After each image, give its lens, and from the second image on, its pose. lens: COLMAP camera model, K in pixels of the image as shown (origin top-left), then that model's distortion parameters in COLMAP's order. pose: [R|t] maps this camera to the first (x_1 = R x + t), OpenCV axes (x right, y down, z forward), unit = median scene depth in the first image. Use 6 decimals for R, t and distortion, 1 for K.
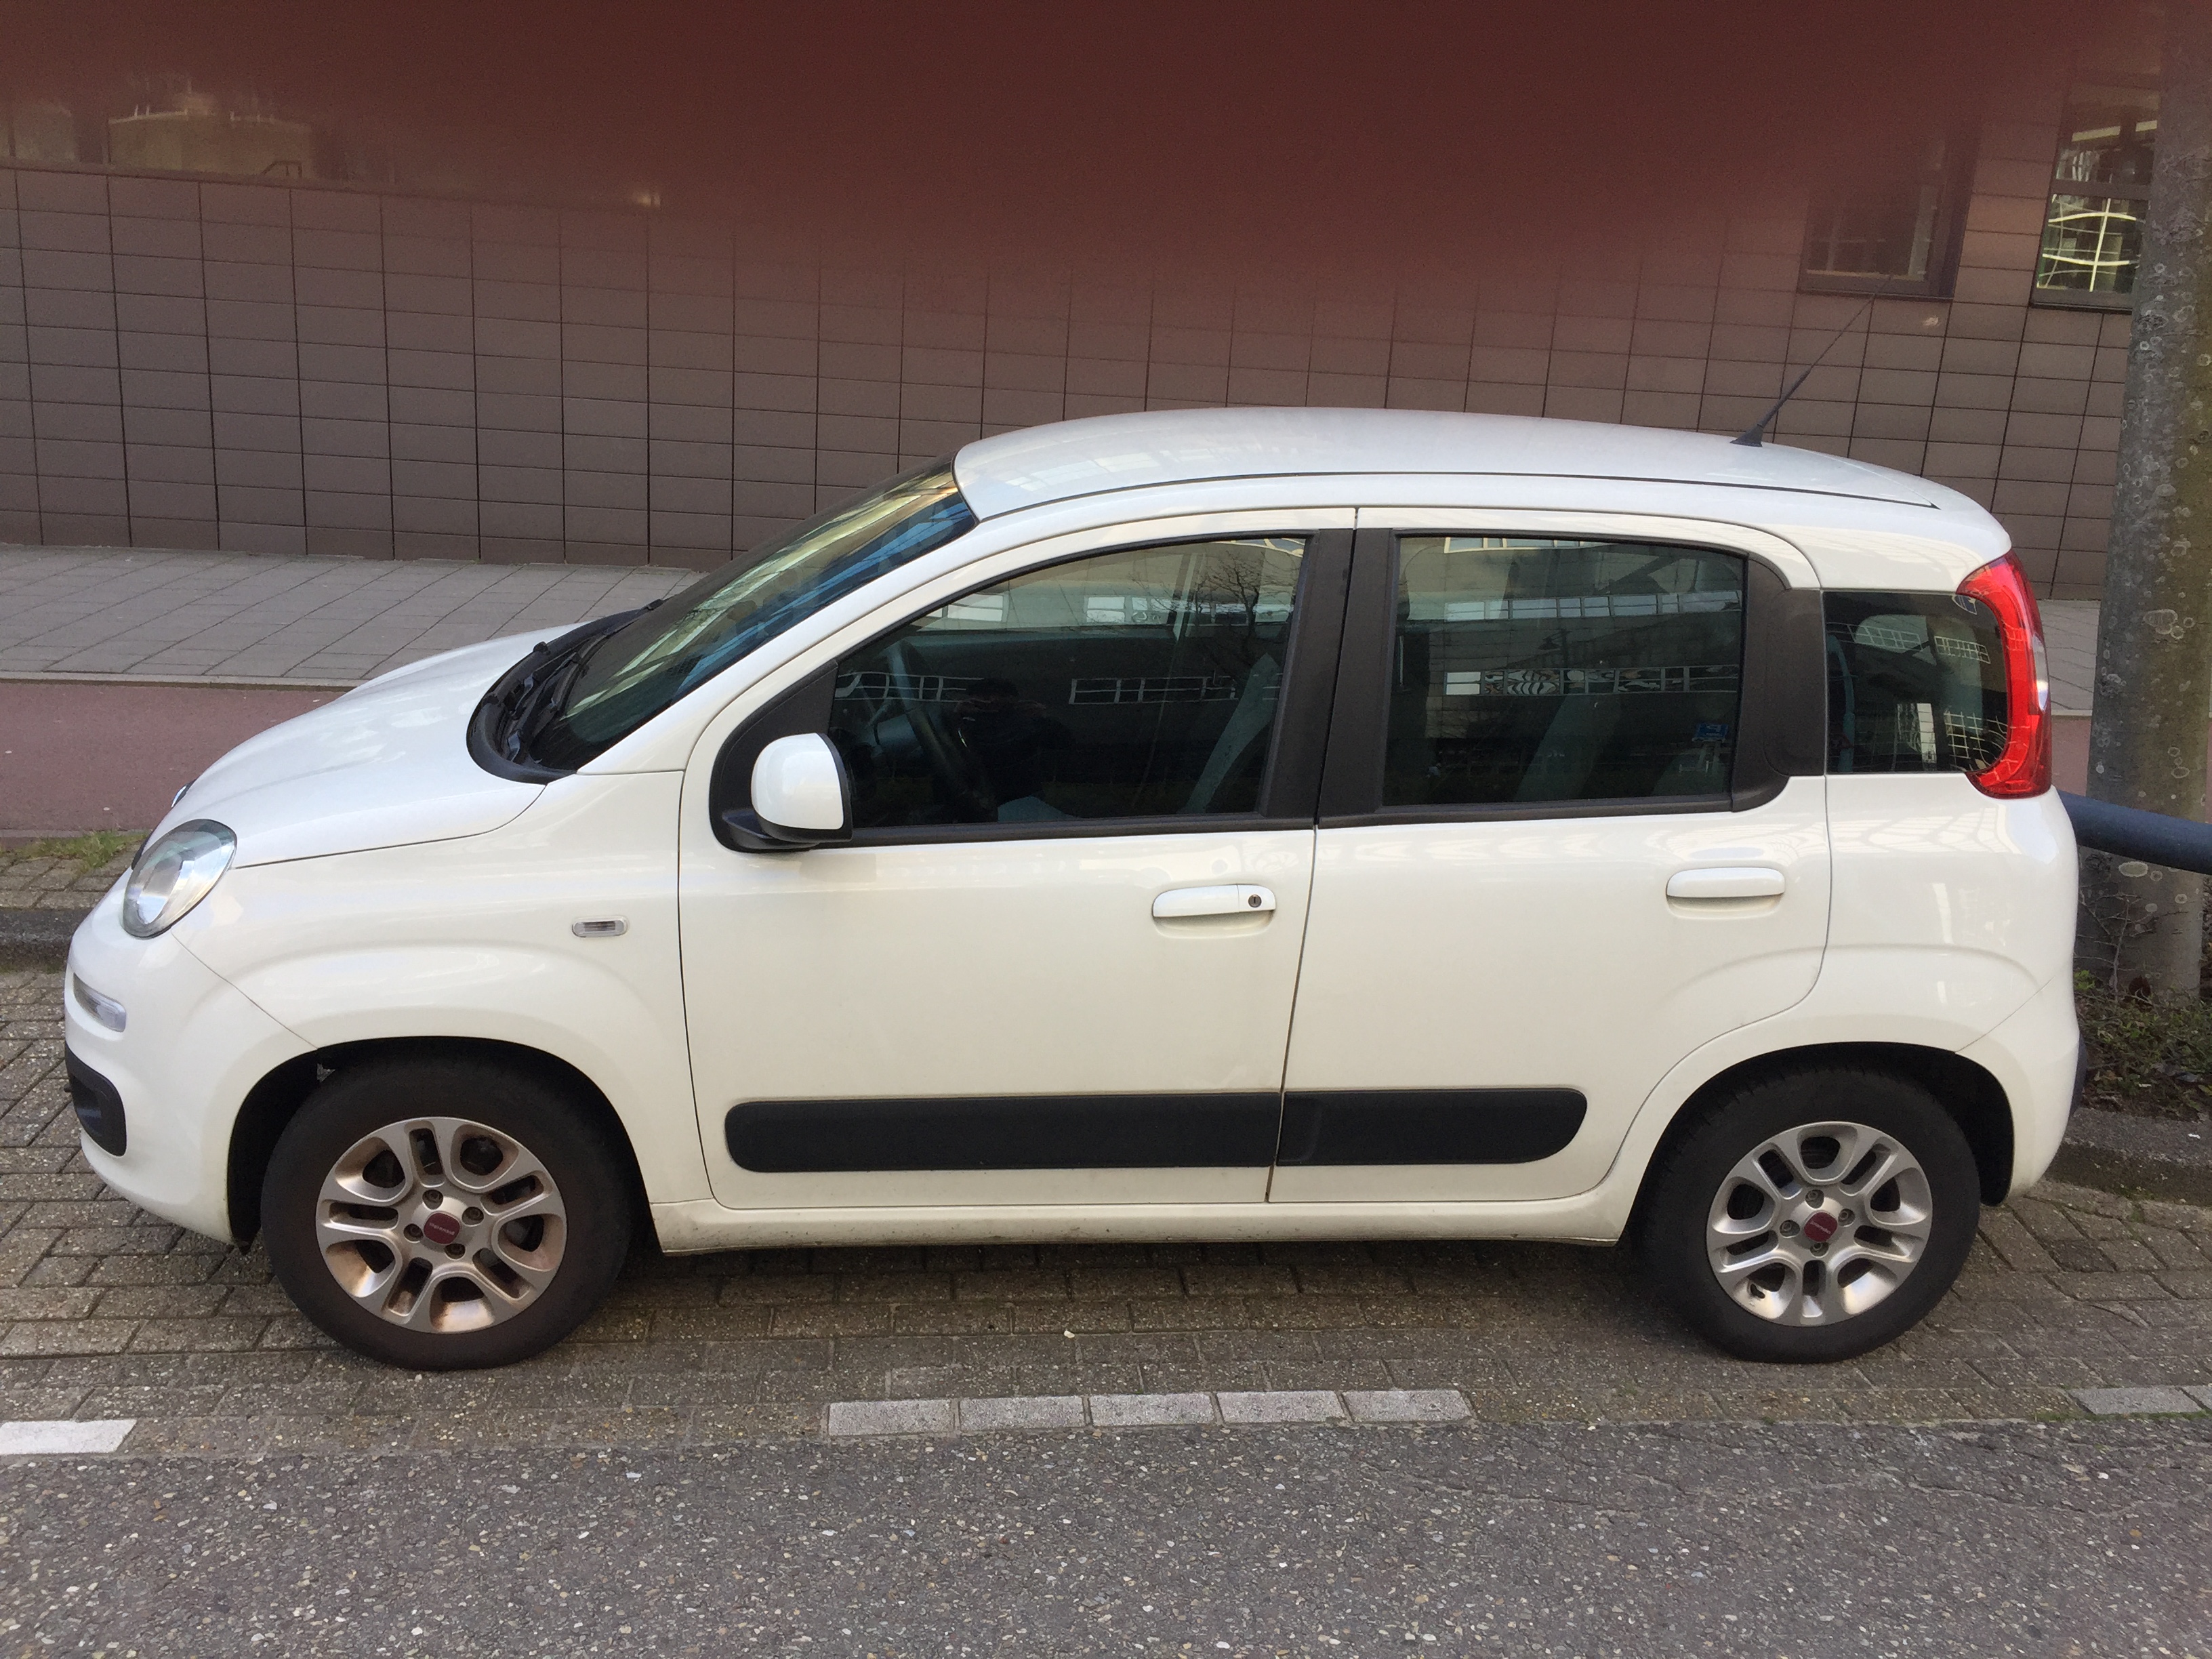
lens RADIAL K [[1889.8, 0, 1113.2], [0, 1889.8, 831.9], [0, 0, 1]] dist [0.121484, -0.167389]
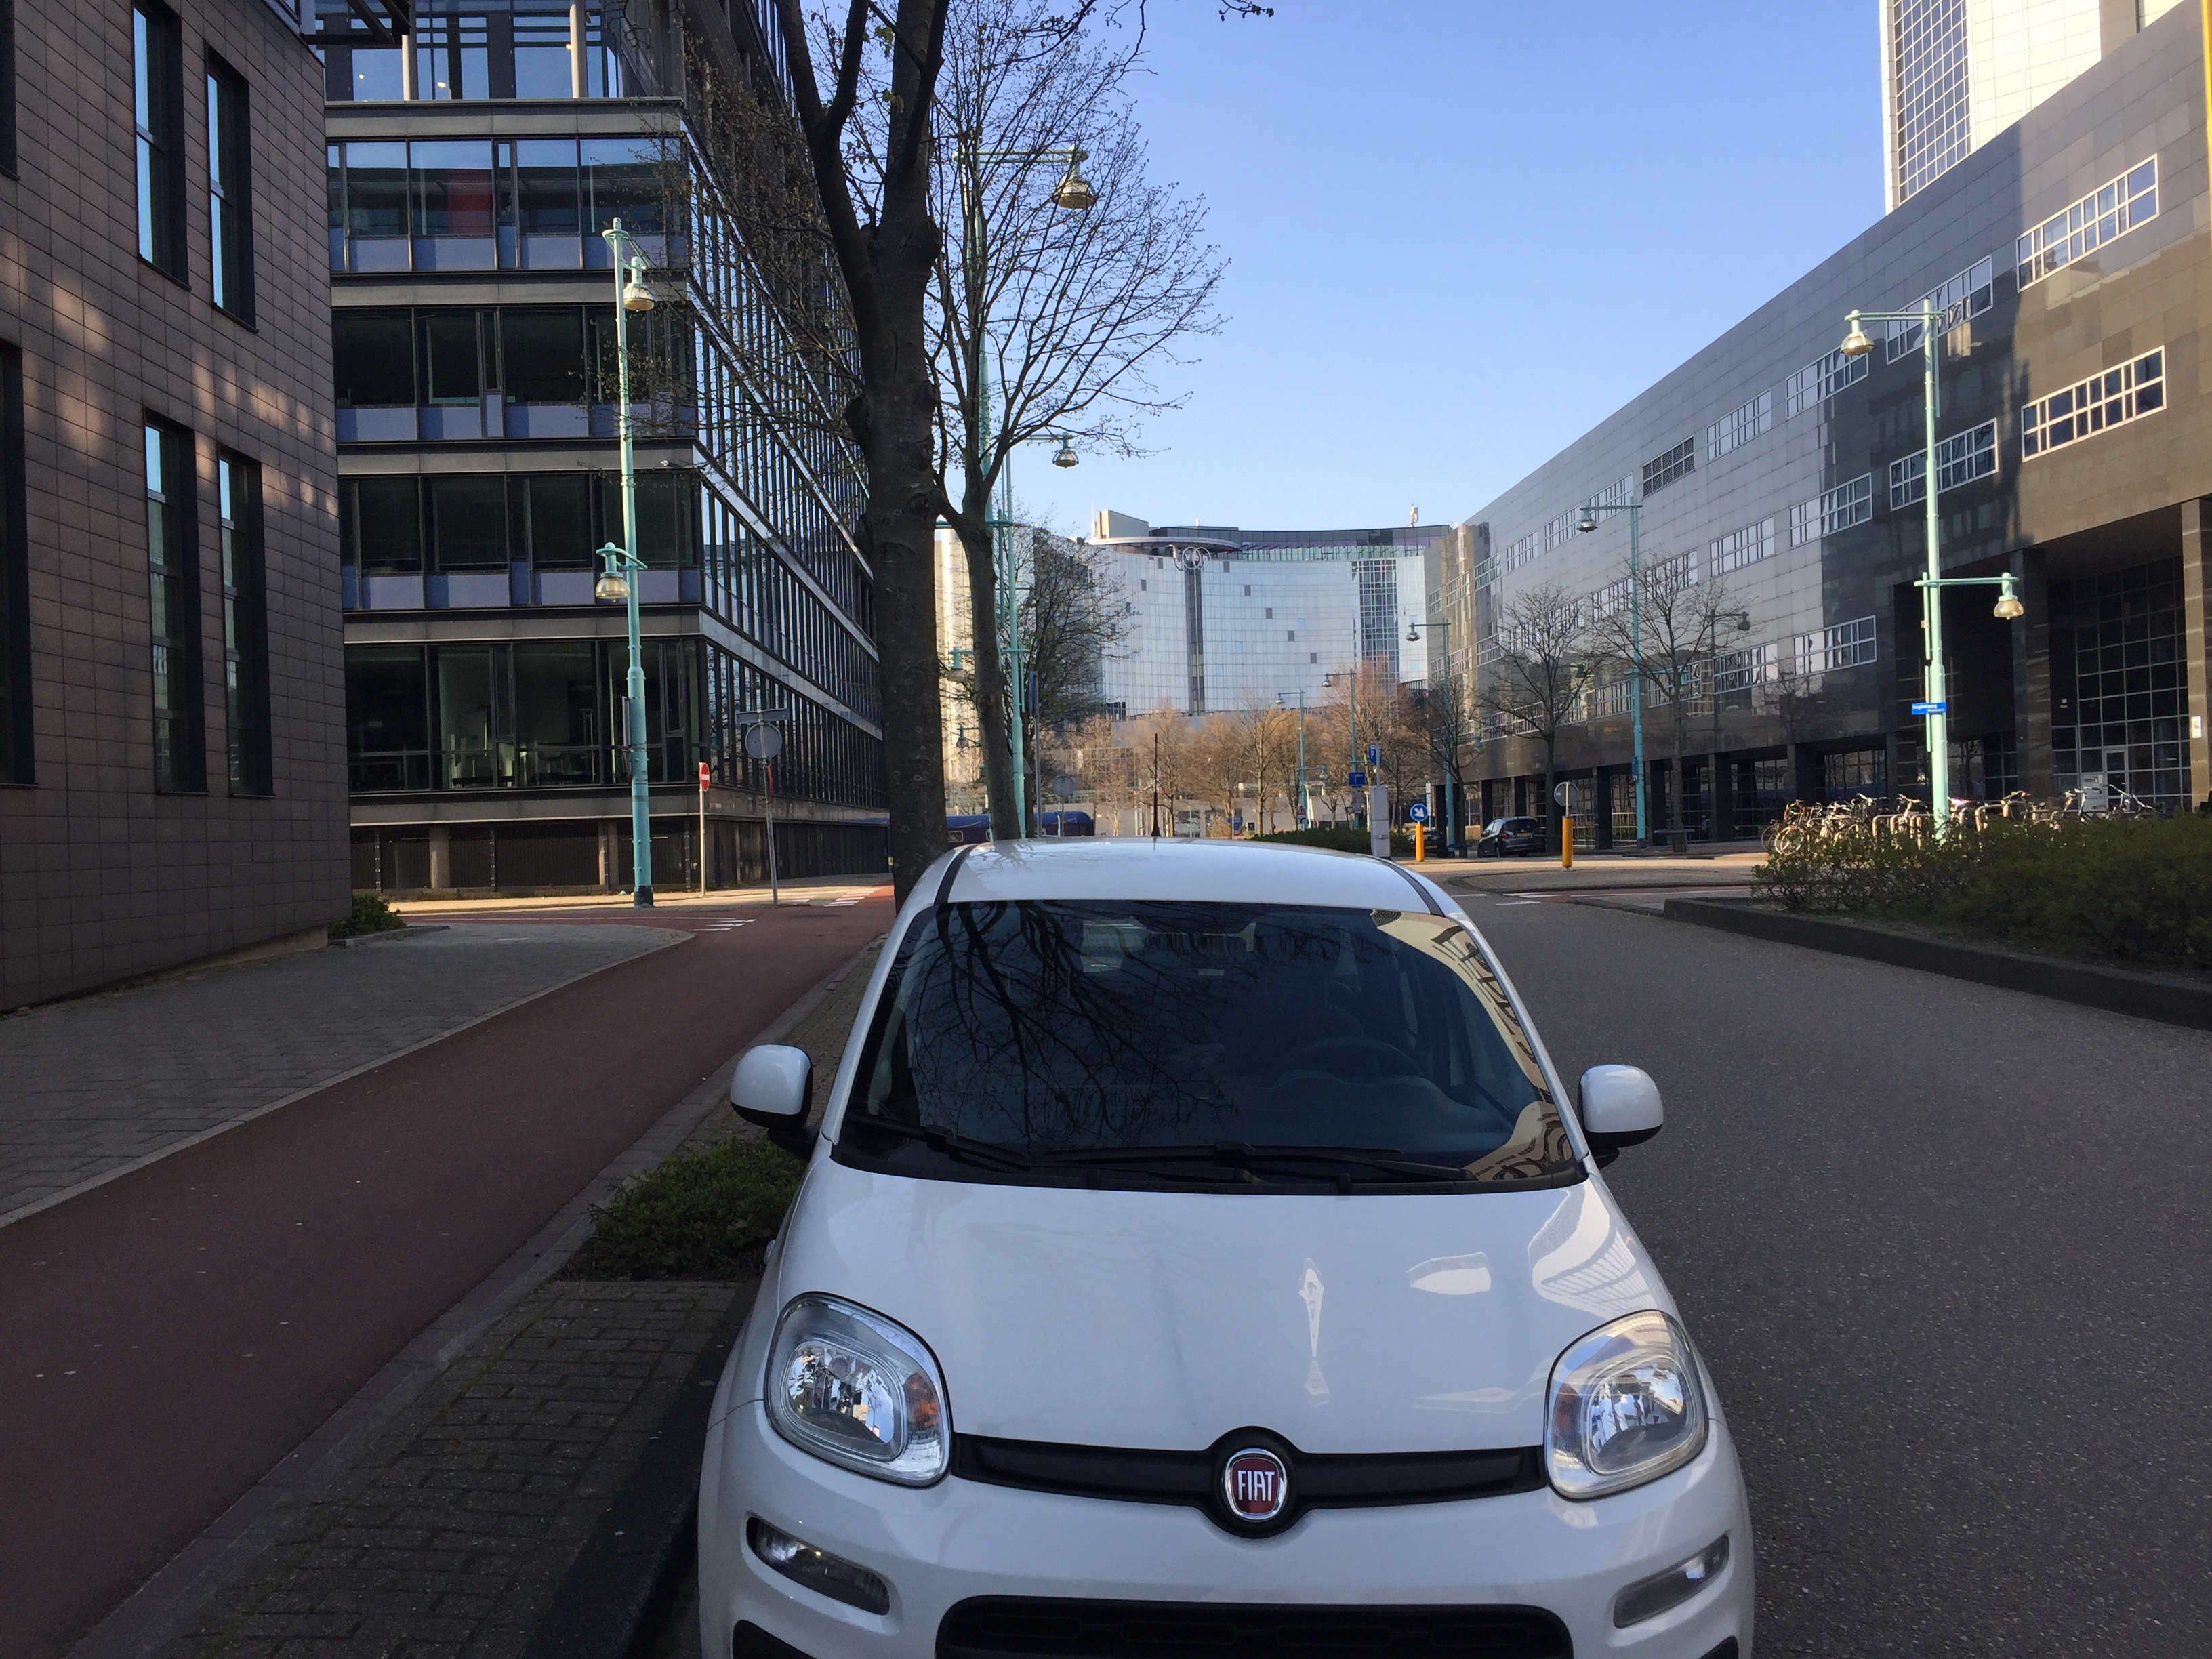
lens RADIAL K [[1889.8, 0, 1113.2], [0, 1889.8, 831.9], [0, 0, 1]] dist [0.121484, -0.167389]
pose [[0.041799, -0.066332, 0.996922, -1.313927], [0.288888, 0.955977, 0.051495, -0.330398], [-0.956450, 0.285847, 0.059122, 1.052476]]
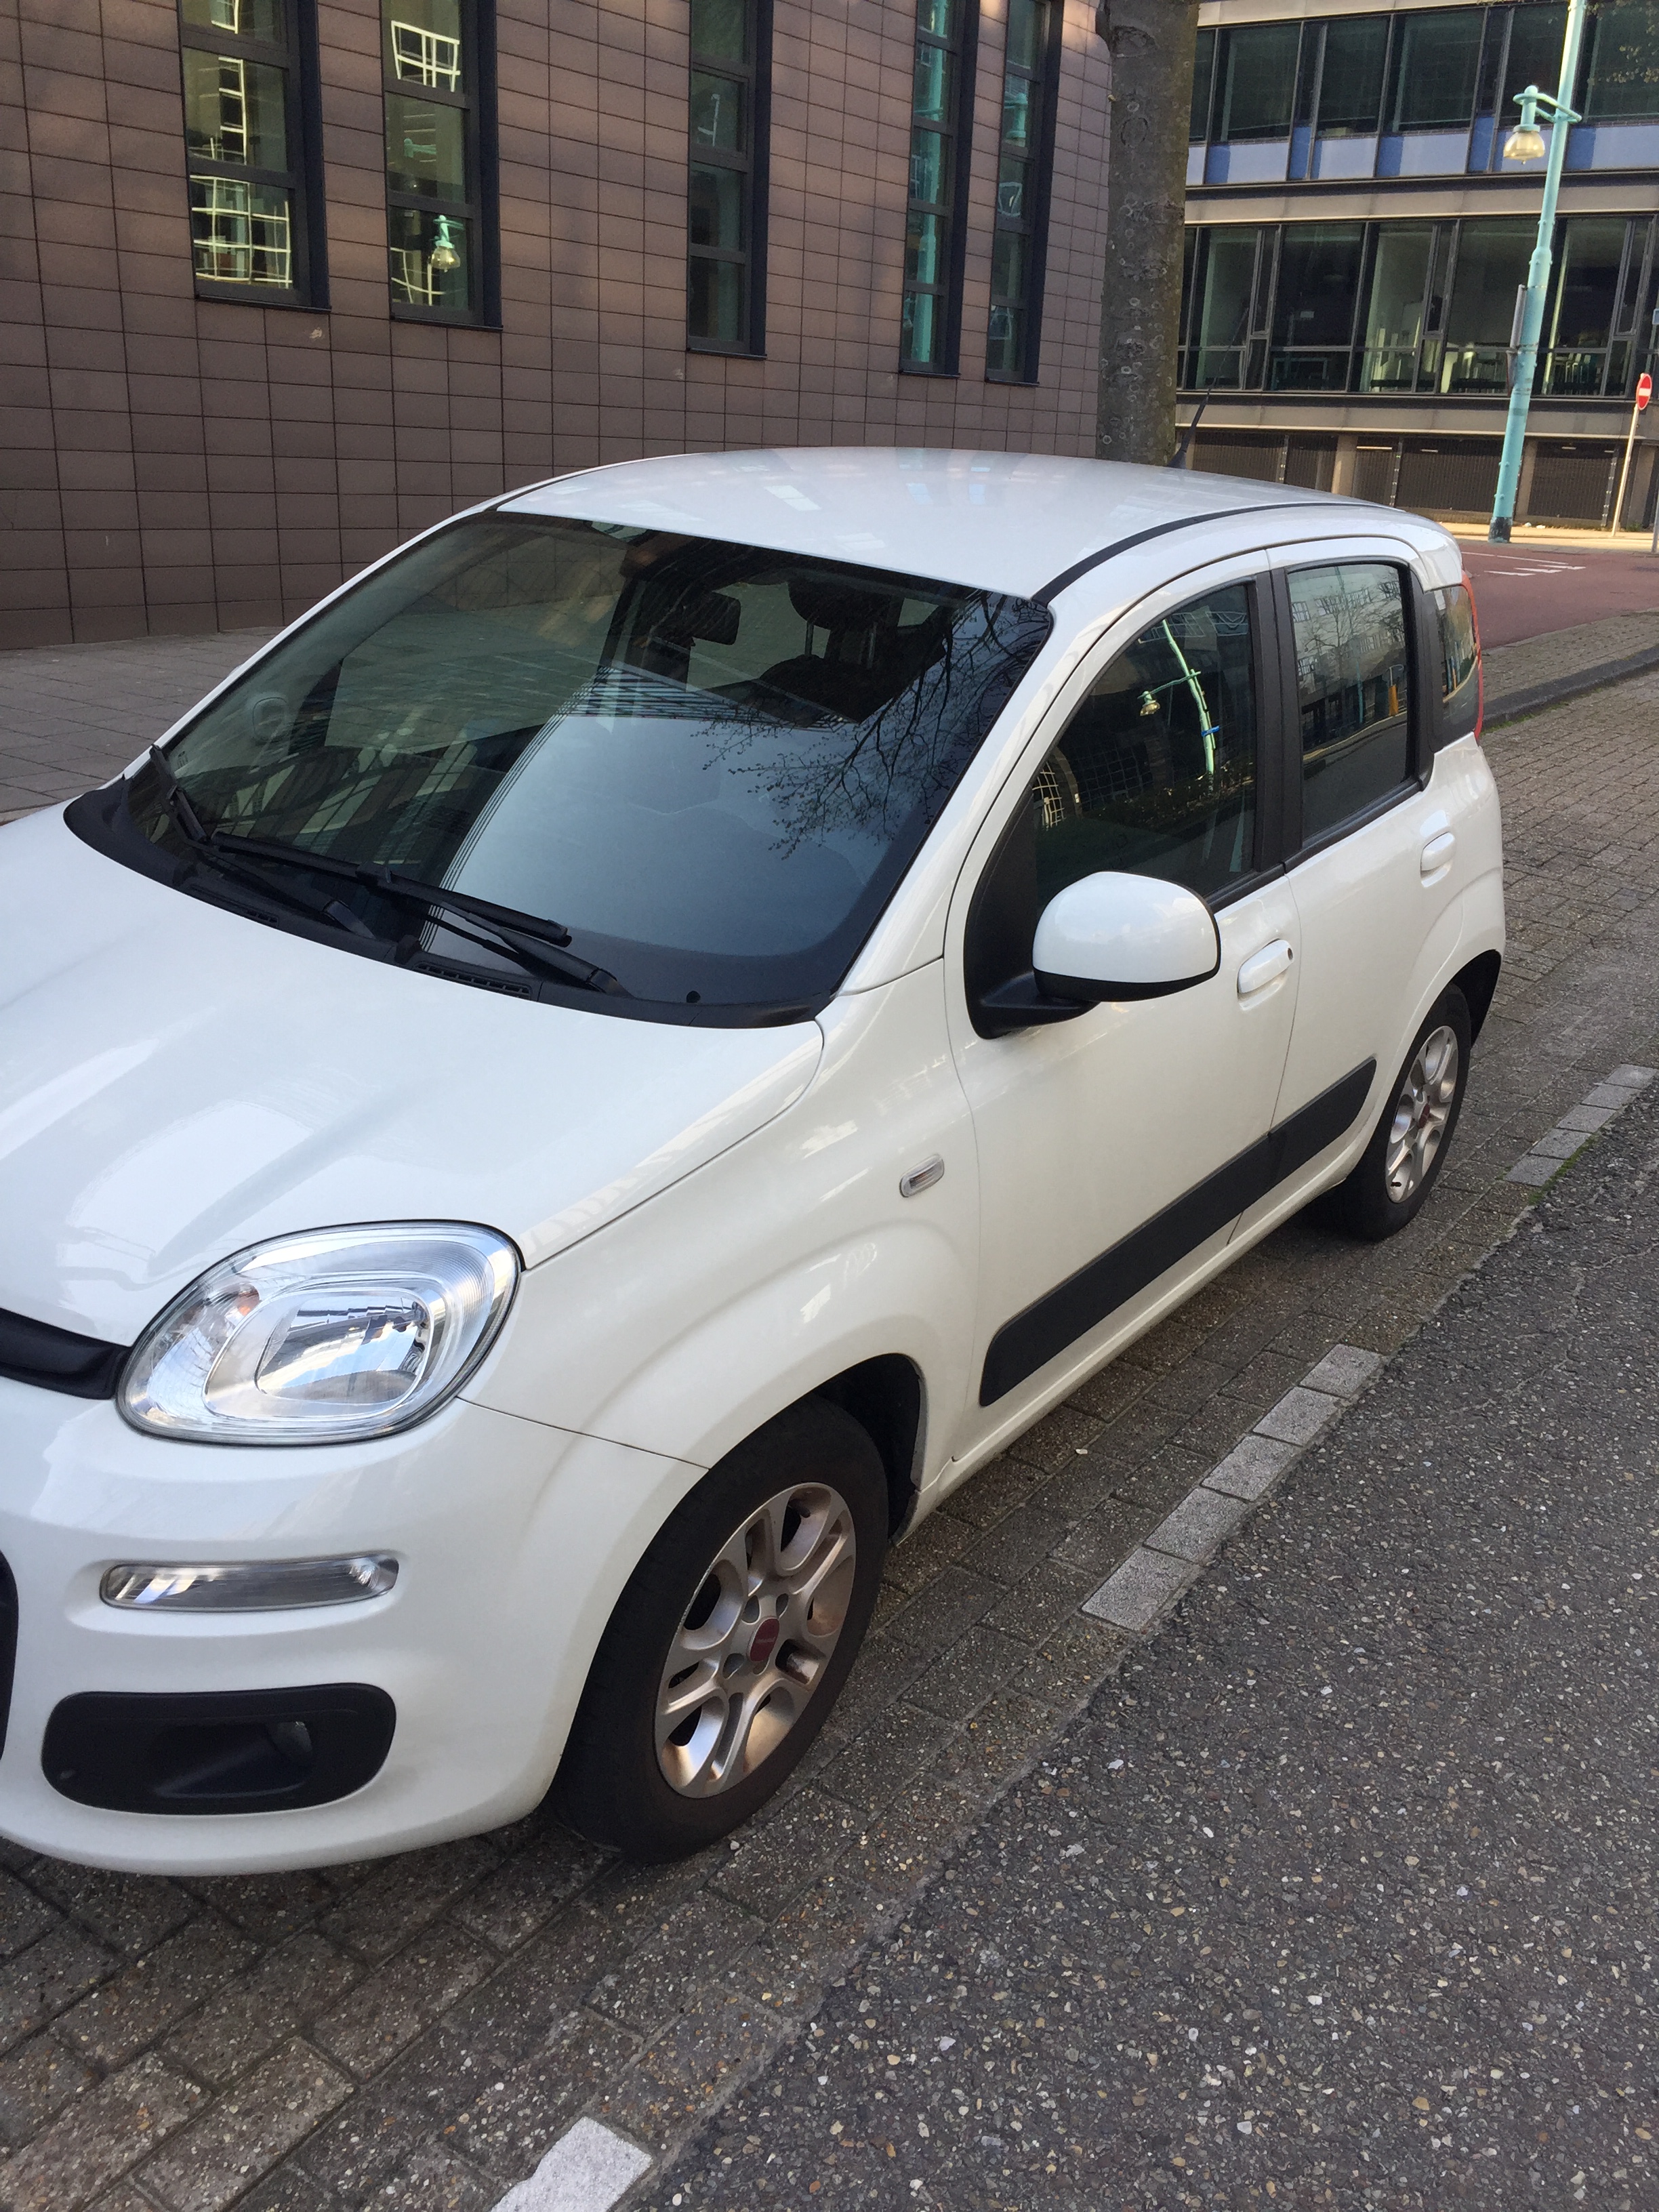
lens RADIAL K [[1889.8, 0, 833.0], [0, 1889.8, 1098.0], [0, 0, 1]] dist [0.121484, -0.167389]
pose [[0.640033, -0.282409, 0.714564, -0.764441], [0.192363, 0.959281, 0.206827, -0.135543], [-0.743877, 0.005080, 0.668297, 0.463684]]
